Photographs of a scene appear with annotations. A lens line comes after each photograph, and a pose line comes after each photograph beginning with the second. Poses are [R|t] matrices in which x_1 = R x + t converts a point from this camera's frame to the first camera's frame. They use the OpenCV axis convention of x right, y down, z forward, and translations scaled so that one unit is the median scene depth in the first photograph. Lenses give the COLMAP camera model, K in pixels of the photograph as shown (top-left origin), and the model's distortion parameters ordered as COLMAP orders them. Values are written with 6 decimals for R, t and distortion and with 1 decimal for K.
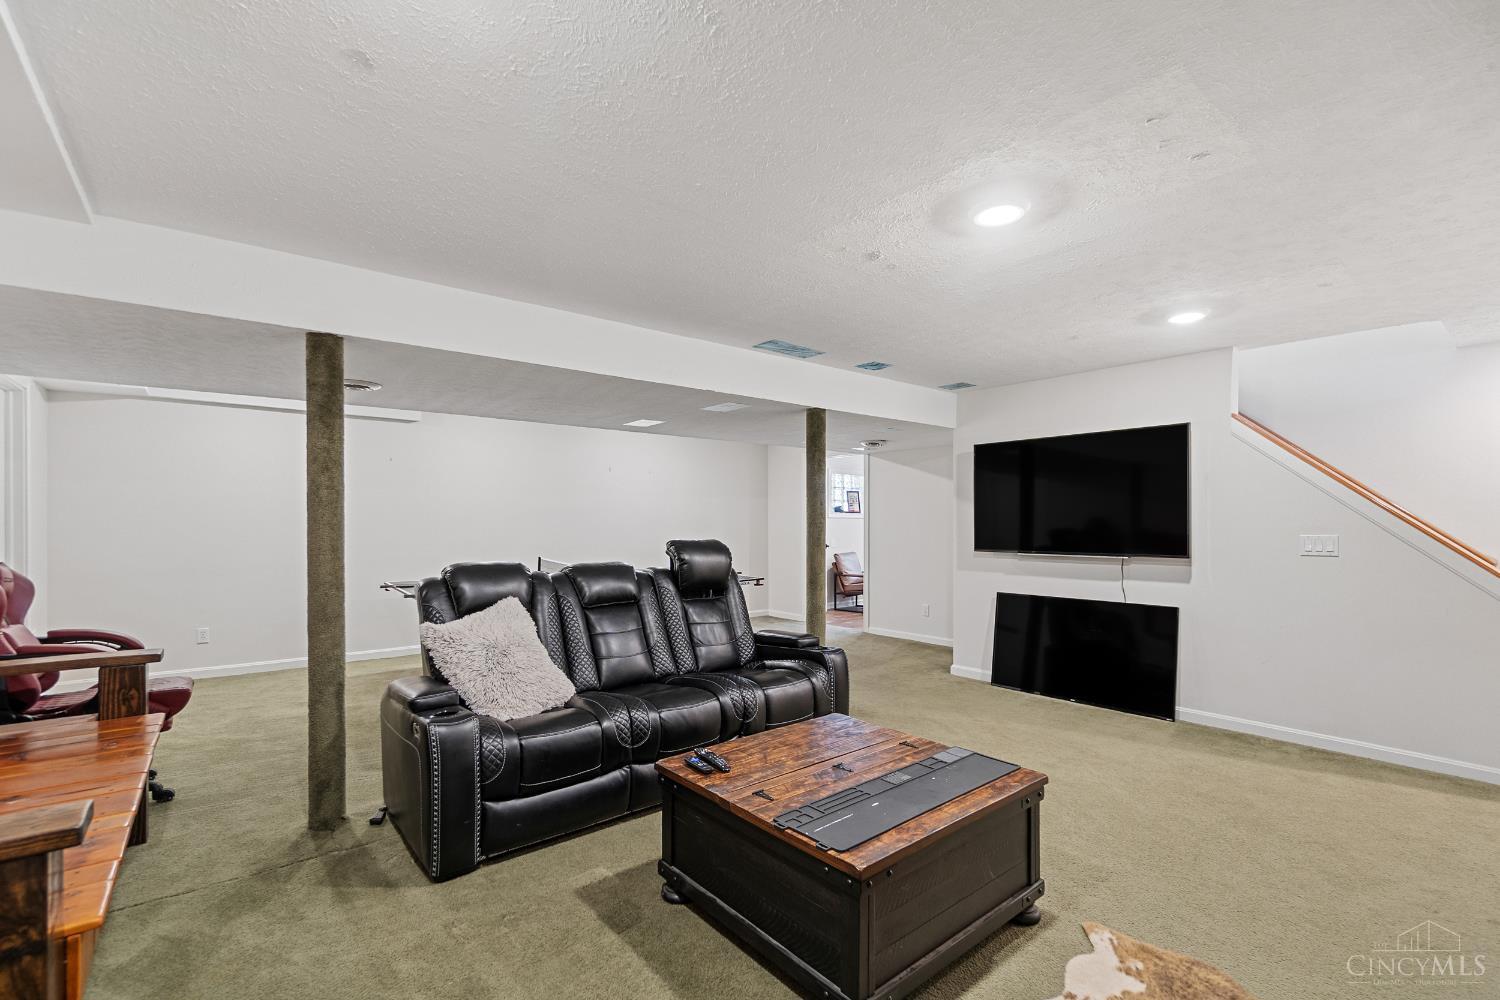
lens RADIAL K [[661.7, 0, 751.8], [0, 661.7, 524.2], [0, 0, 1]] dist [0.011338, 0.000077]
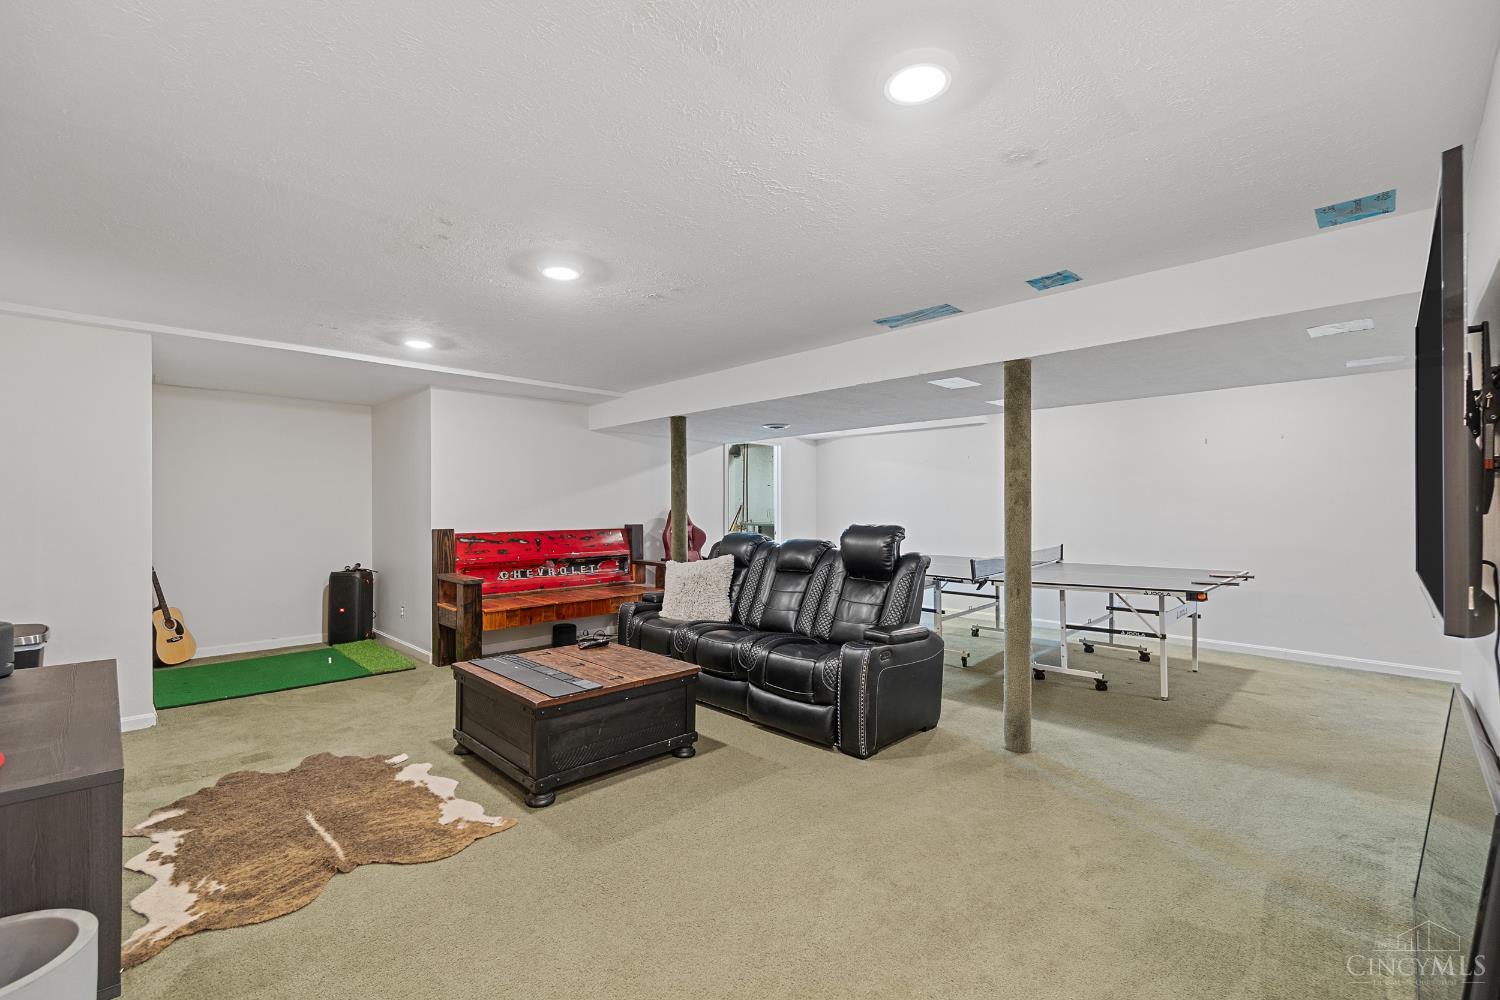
lens RADIAL K [[641.5, 0, 746.9], [0, 641.5, 495.6], [0, 0, 1]] dist [-0.002588, -0.000268]
pose [[0.095061, -0.028181, -0.995073, 1.098910], [0.001200, 0.999602, -0.028195, 0.008748], [0.995471, 0.001486, 0.095057, 0.815707]]
